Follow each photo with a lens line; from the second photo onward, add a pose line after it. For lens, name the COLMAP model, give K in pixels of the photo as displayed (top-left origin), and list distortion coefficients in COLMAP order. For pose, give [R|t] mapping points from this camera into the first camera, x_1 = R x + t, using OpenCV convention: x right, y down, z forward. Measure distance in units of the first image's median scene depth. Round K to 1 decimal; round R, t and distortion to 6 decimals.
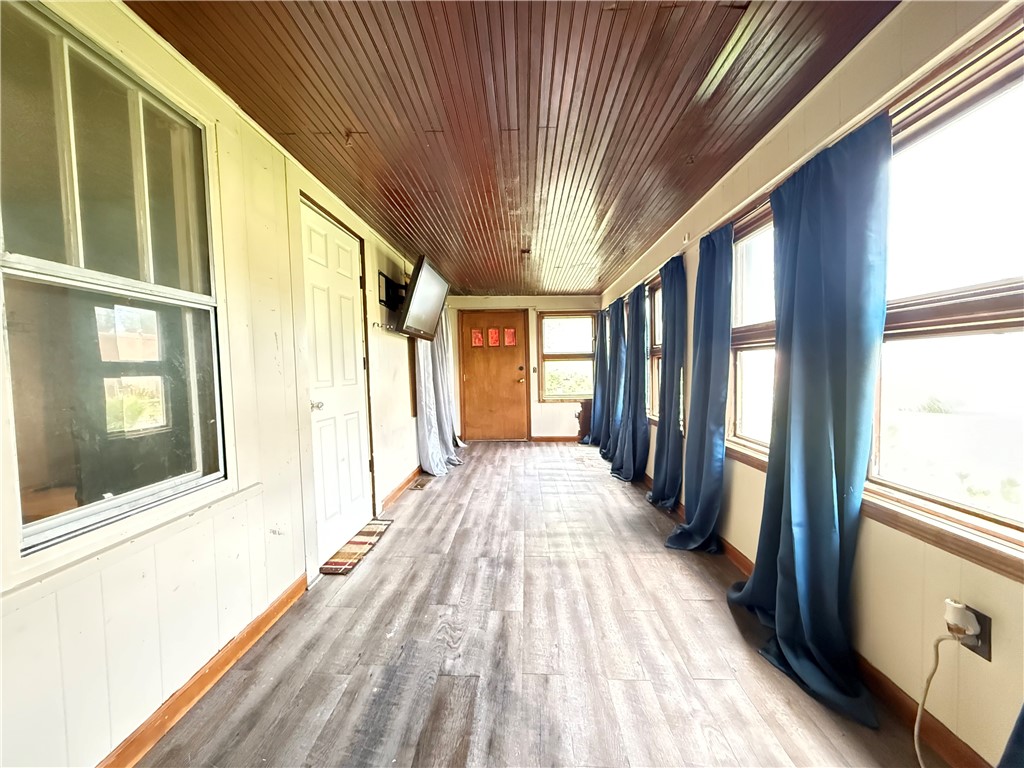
lens RADIAL K [[408.8, 0, 511.7], [0, 408.8, 384.3], [0, 0, 1]] dist [0.000049, 0.000475]
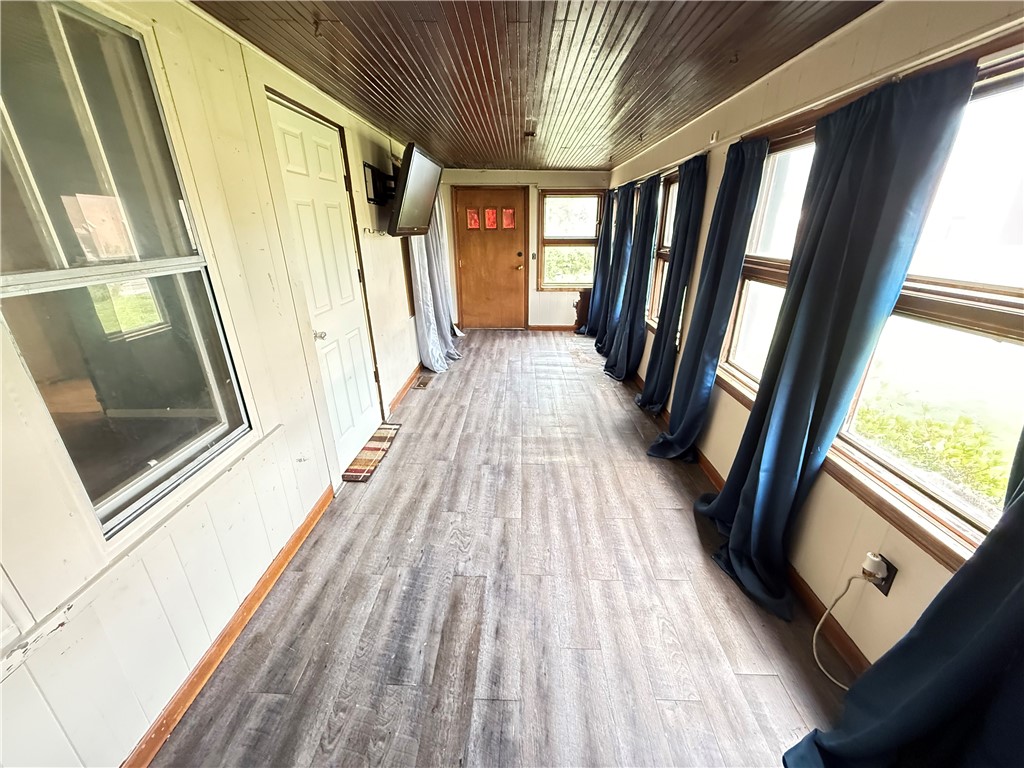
lens RADIAL K [[408.8, 0, 511.5], [0, 408.8, 384.2], [0, 0, 1]] dist [0.000049, 0.000475]
pose [[0.999840, 0.010680, 0.014374, -0.017790], [-0.014772, 0.945636, 0.324892, -0.166653], [-0.010123, -0.325052, 0.945642, 0.005274]]
